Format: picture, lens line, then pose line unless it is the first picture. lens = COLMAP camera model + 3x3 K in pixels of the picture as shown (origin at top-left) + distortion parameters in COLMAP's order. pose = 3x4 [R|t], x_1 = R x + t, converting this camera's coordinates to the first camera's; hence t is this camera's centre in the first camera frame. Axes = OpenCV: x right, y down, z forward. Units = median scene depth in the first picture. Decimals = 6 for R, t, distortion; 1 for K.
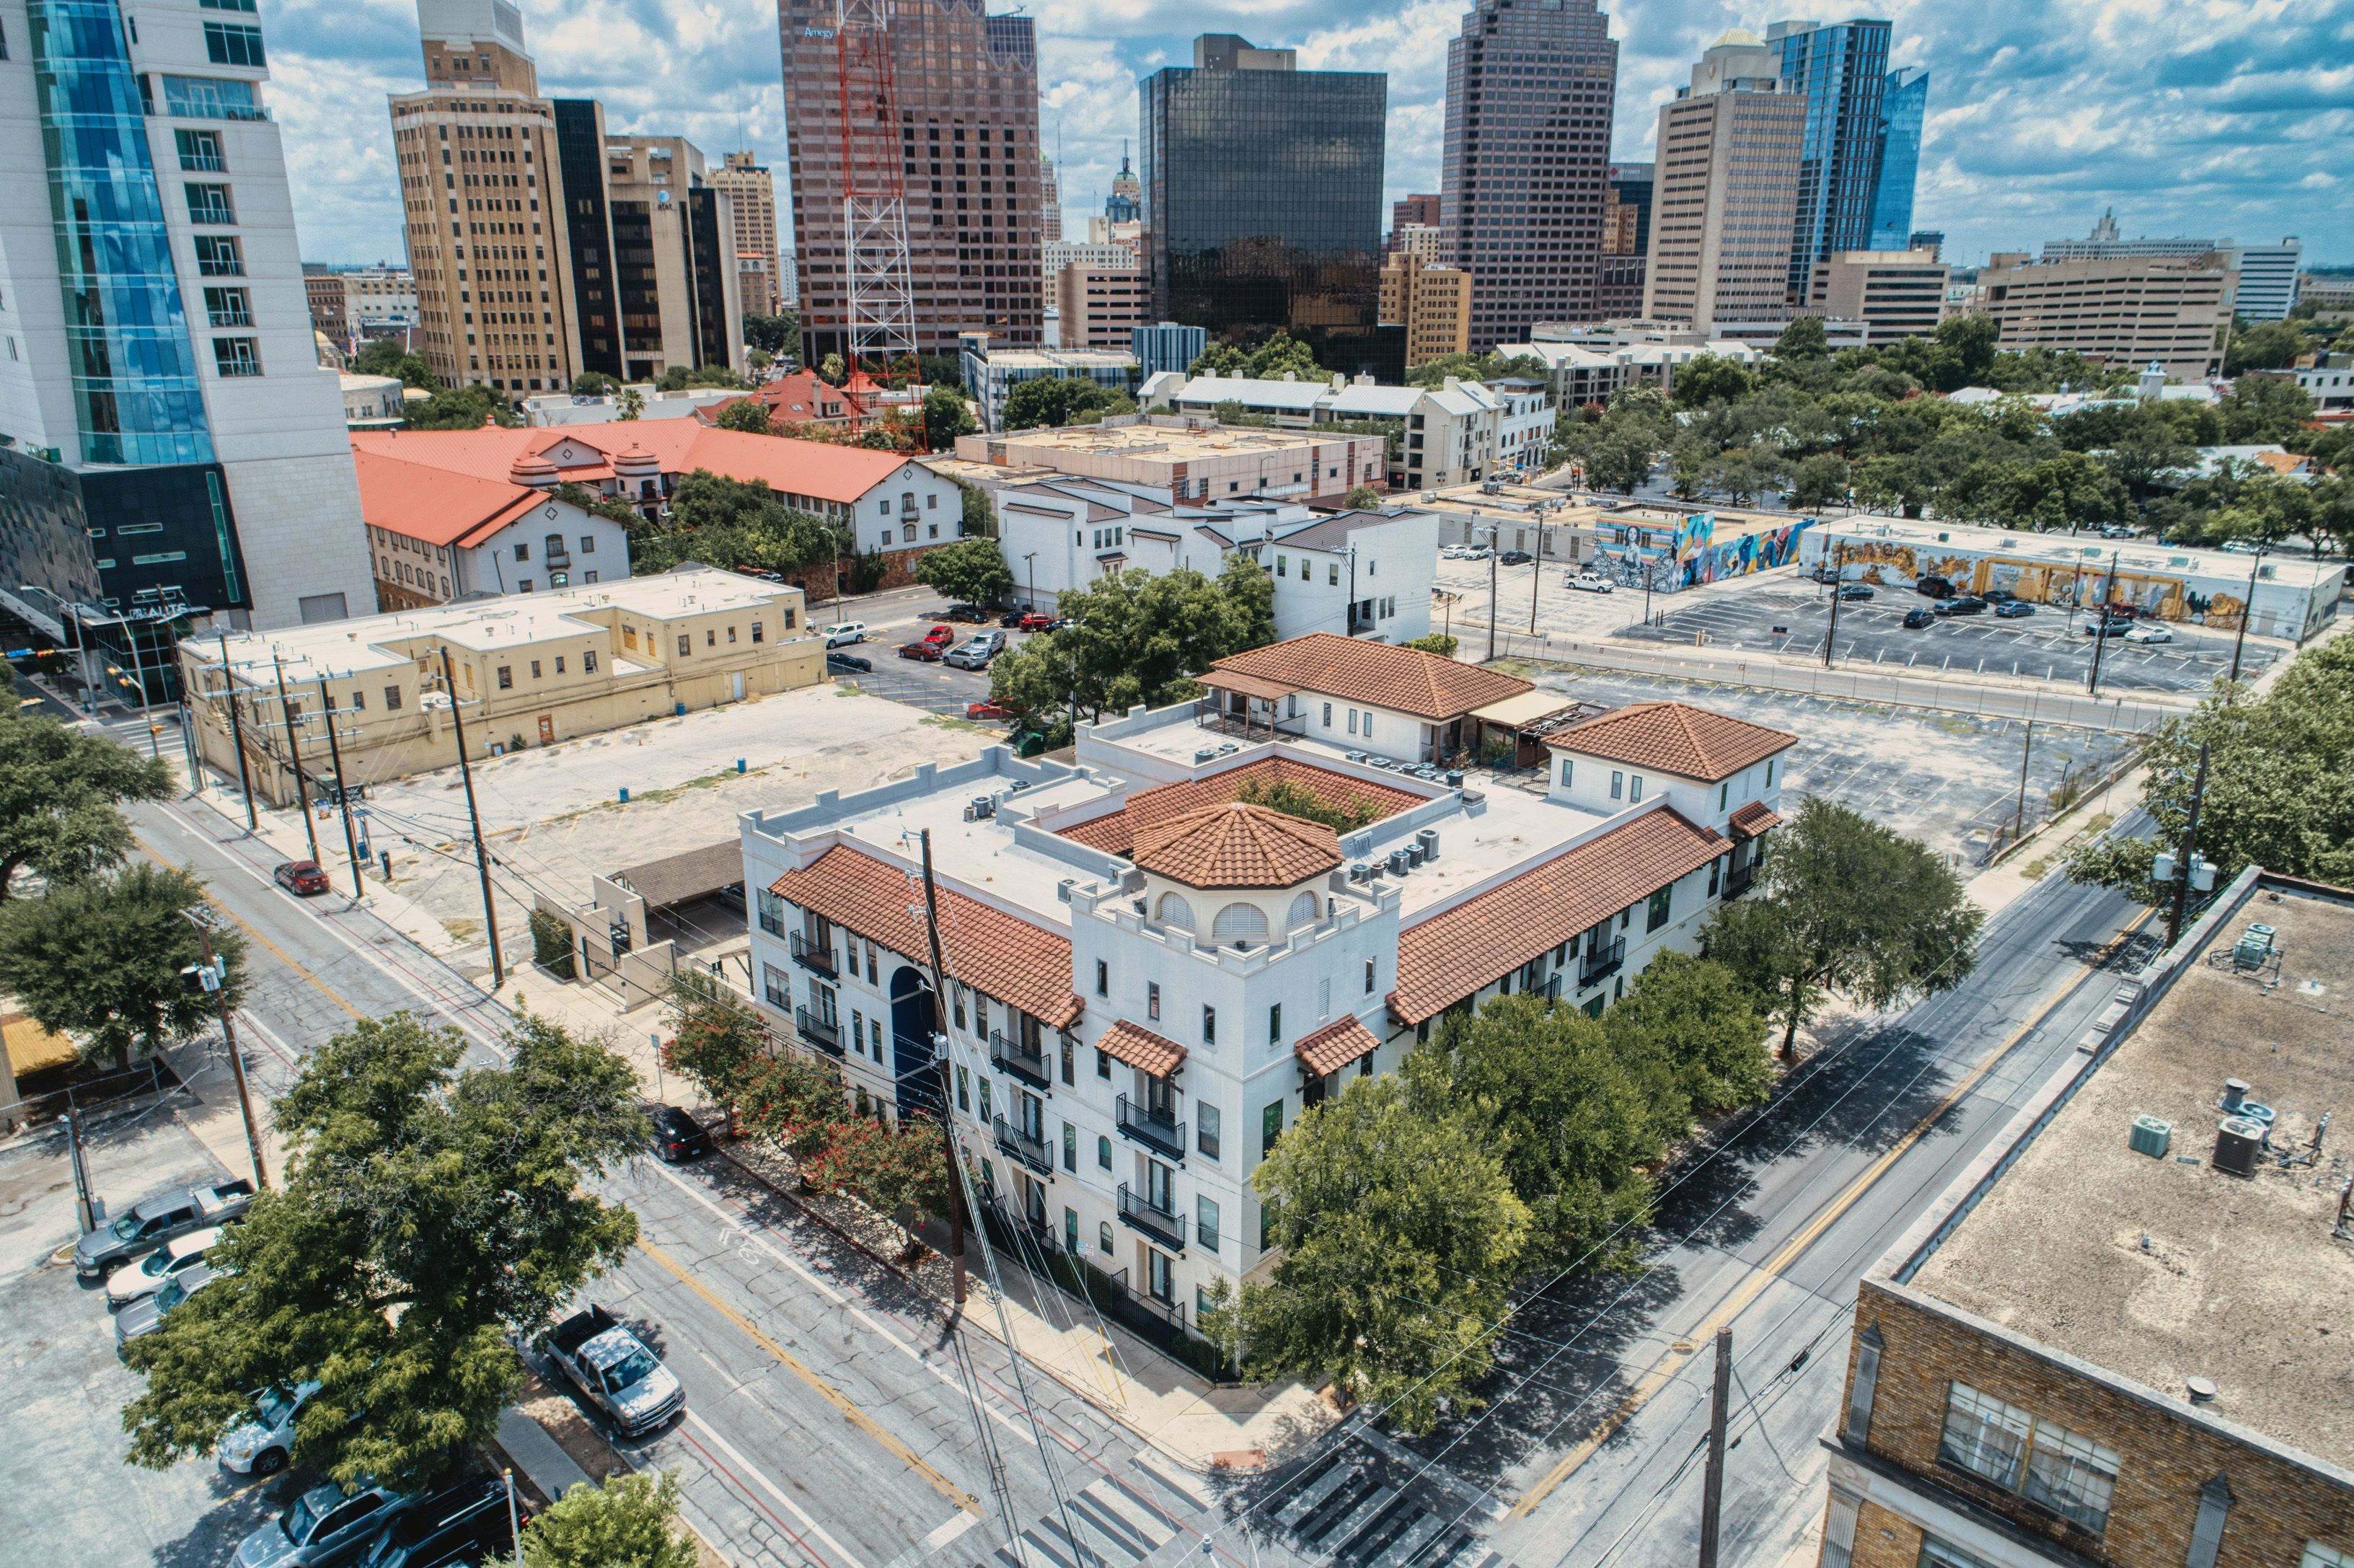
lens RADIAL K [[1587.6, 0, 1183.7], [0, 1587.6, 779.2], [0, 0, 1]] dist [-0.005001, 0.013353]
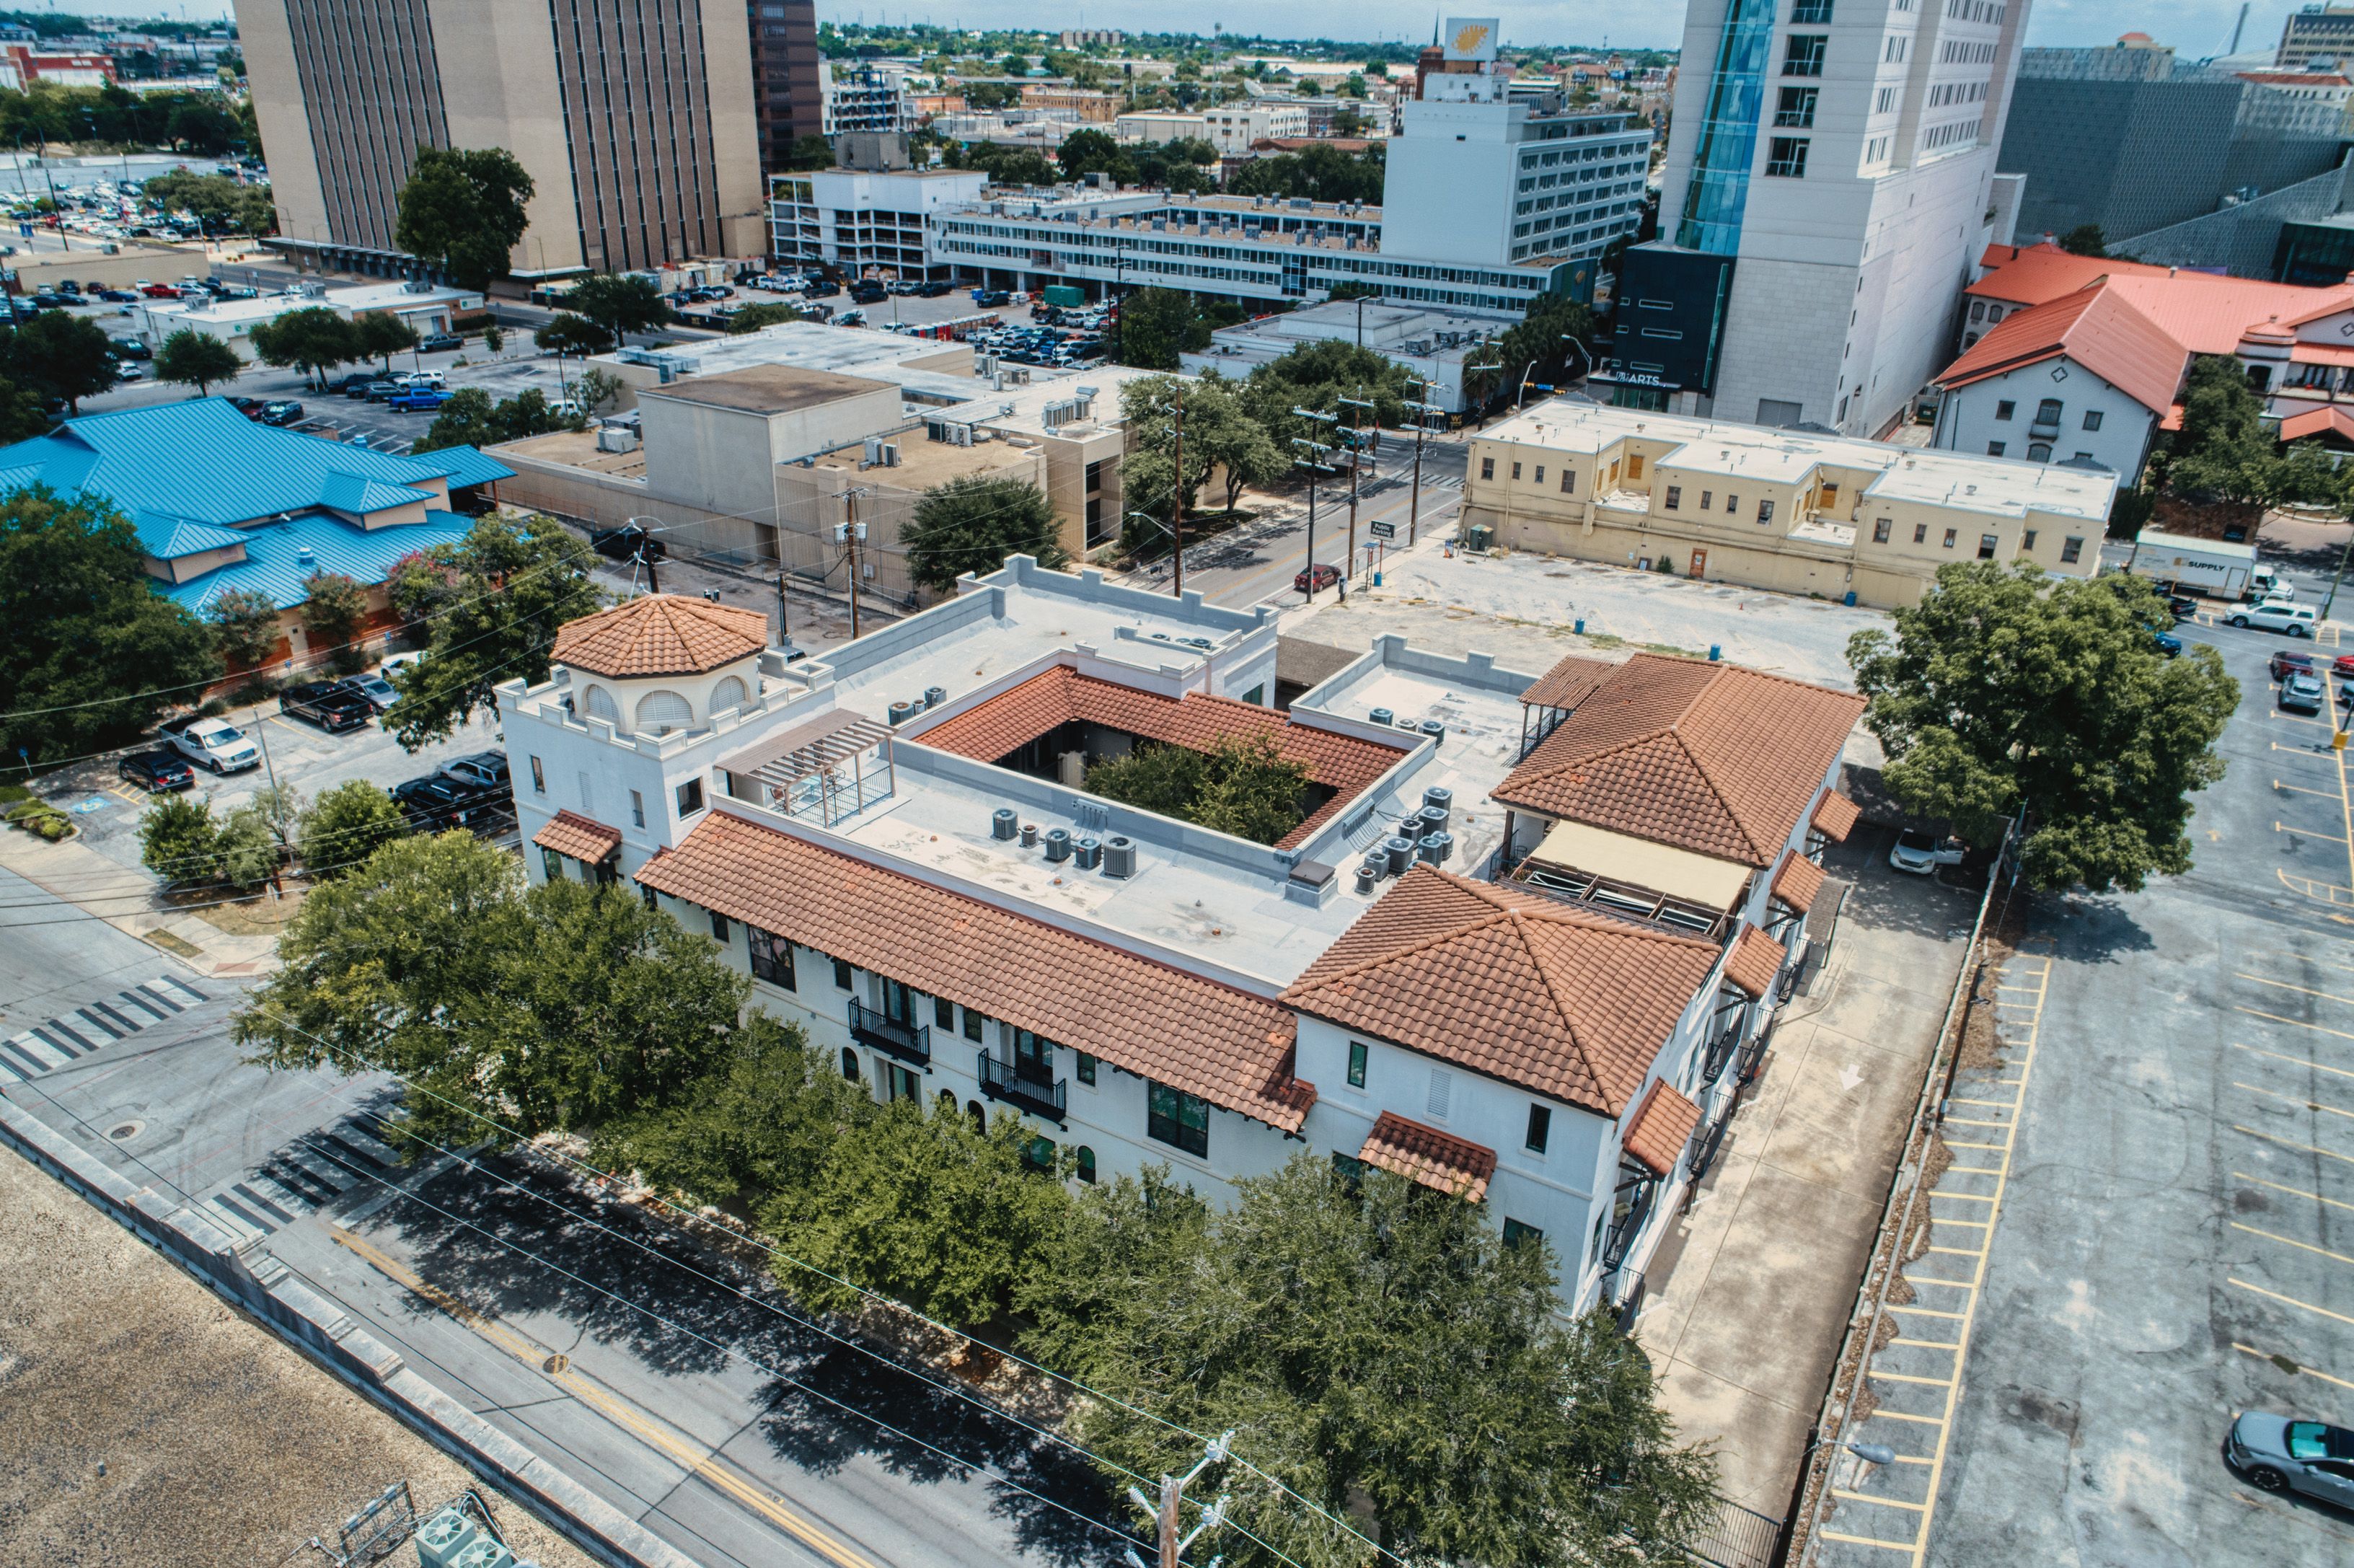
lens RADIAL K [[1587.6, 0, 1183.7], [0, 1587.6, 779.2], [0, 0, 1]] dist [-0.005001, 0.013353]
pose [[0.212268, 0.413893, -0.885232, 0.353845], [-0.322647, 0.884759, 0.336305, -0.110914], [0.922411, 0.214231, 0.321347, 0.338643]]
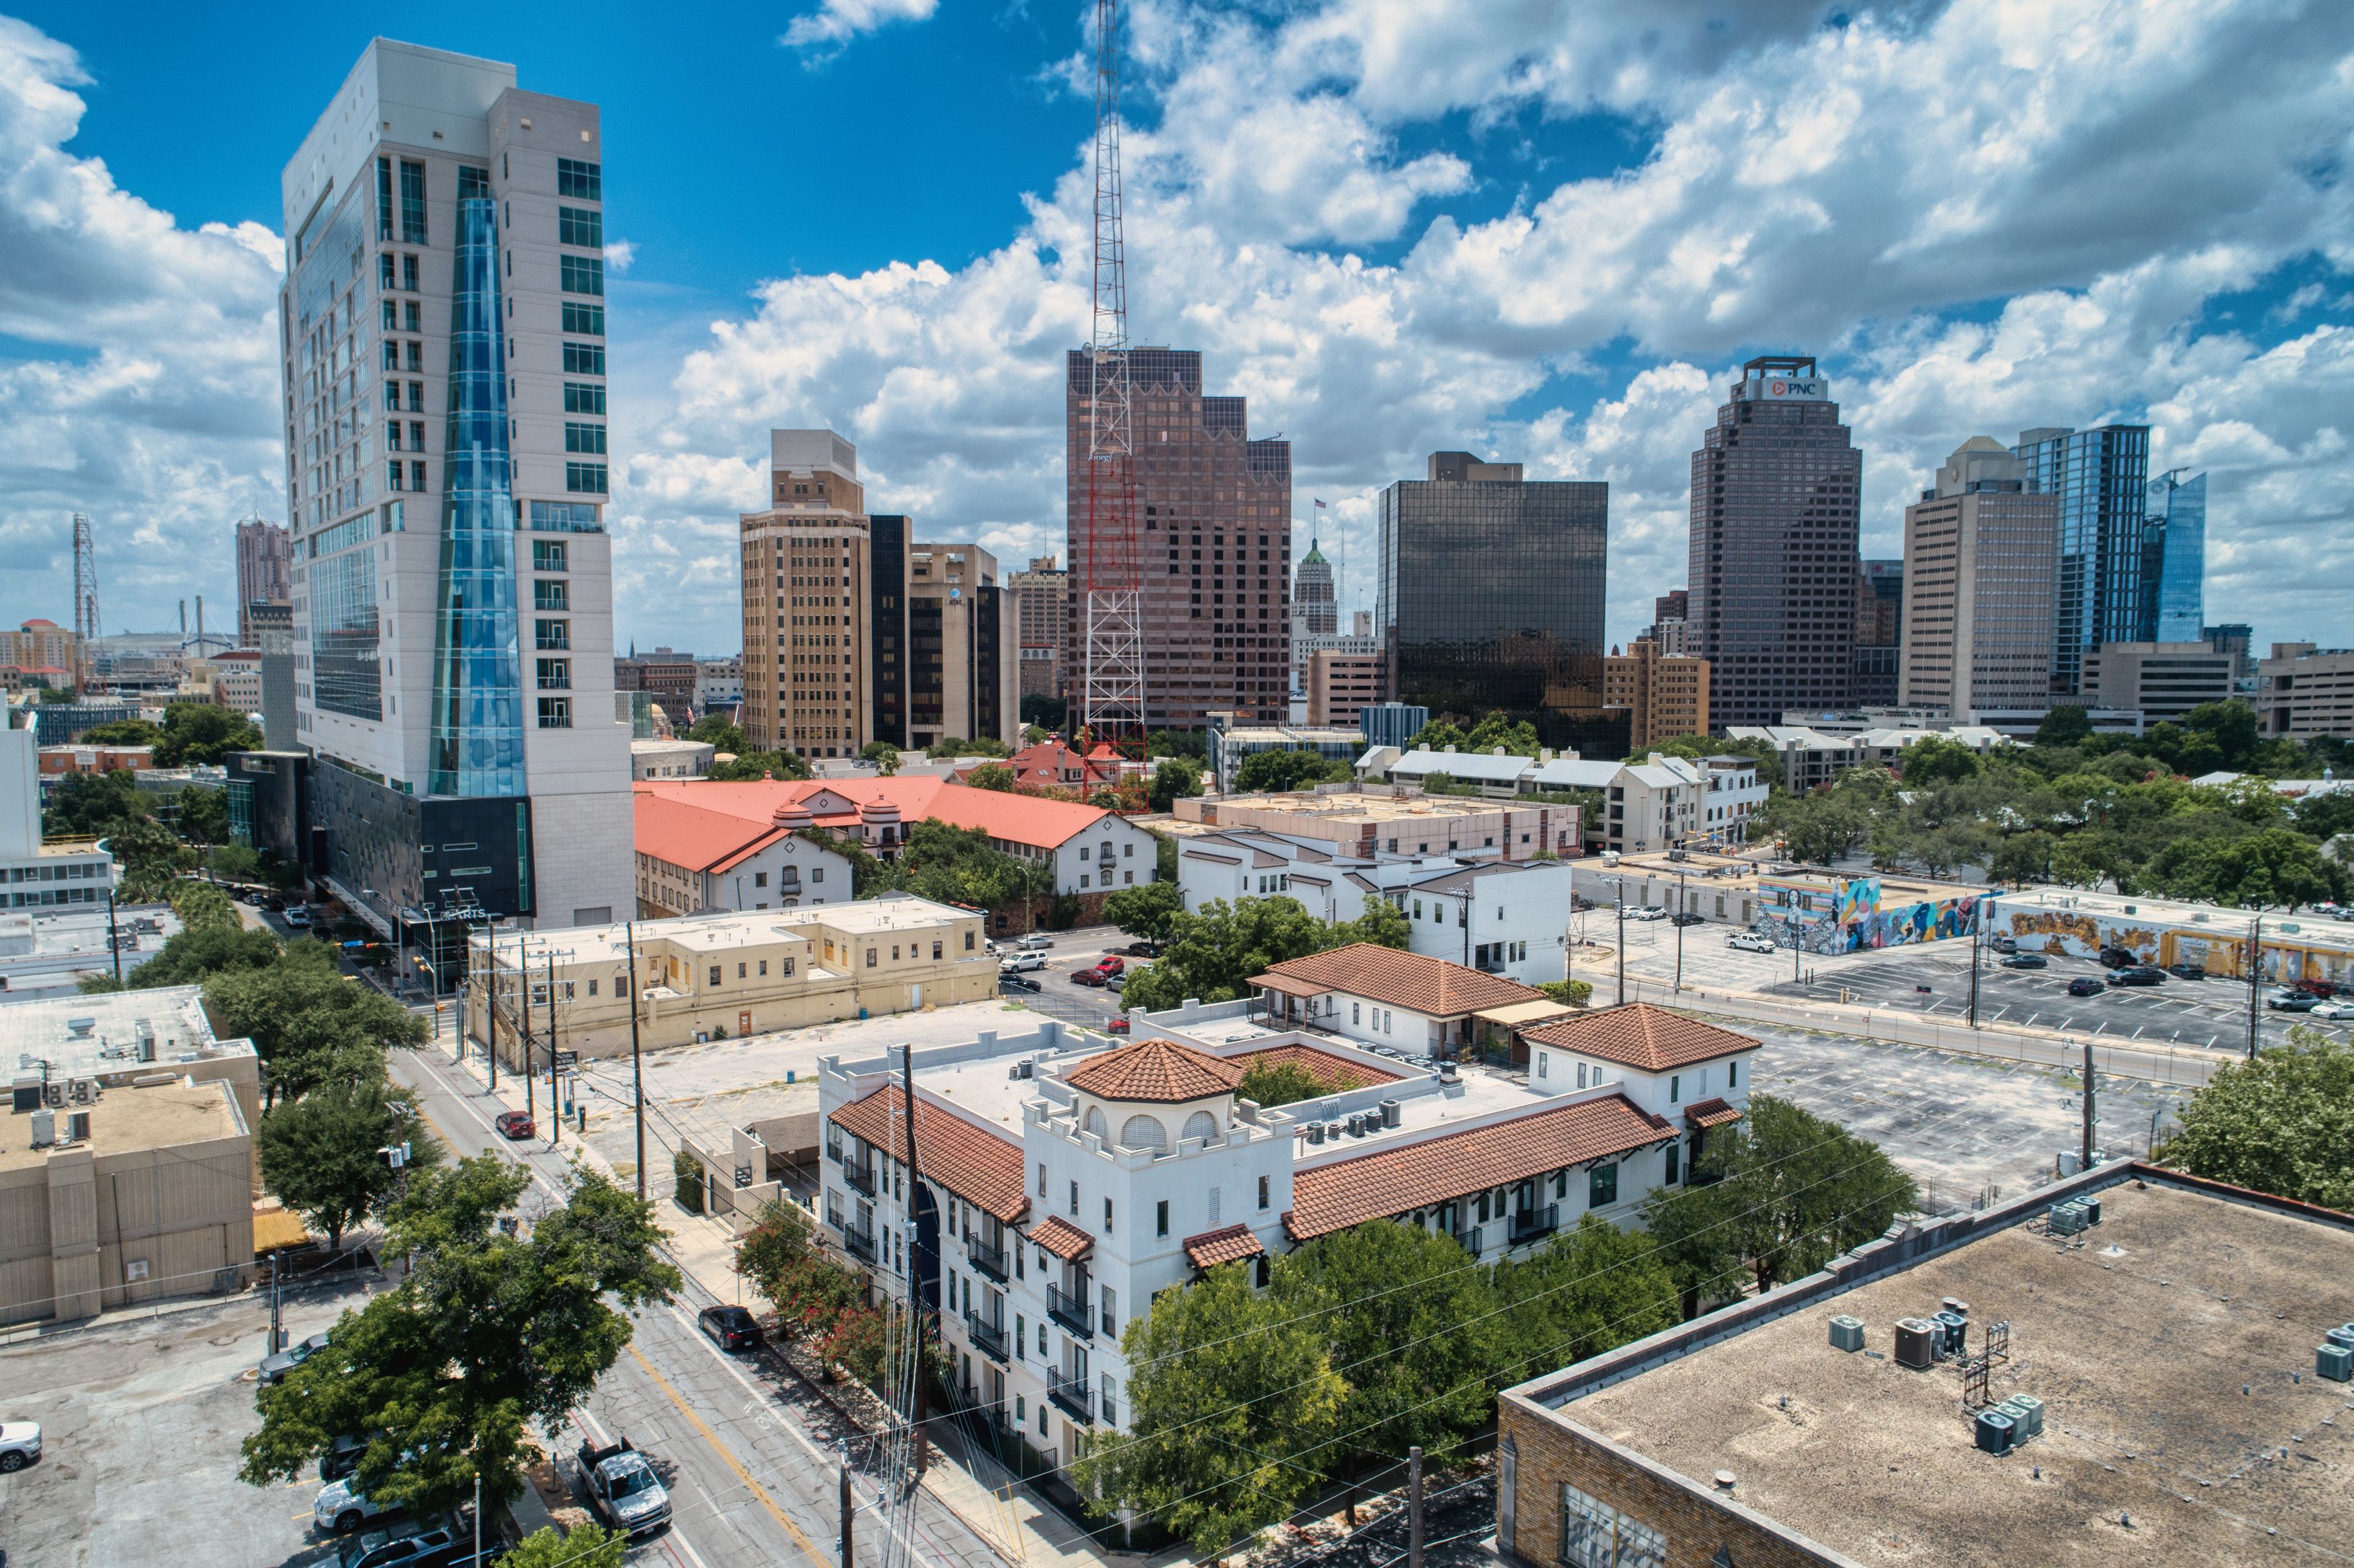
lens RADIAL K [[1587.6, 0, 1183.7], [0, 1587.6, 779.2], [0, 0, 1]] dist [-0.005001, 0.013353]
pose [[0.983946, 0.015822, -0.177761, 0.090190], [-0.057138, 0.971560, -0.229798, 0.034141], [0.169070, 0.236266, 0.956867, -0.071977]]
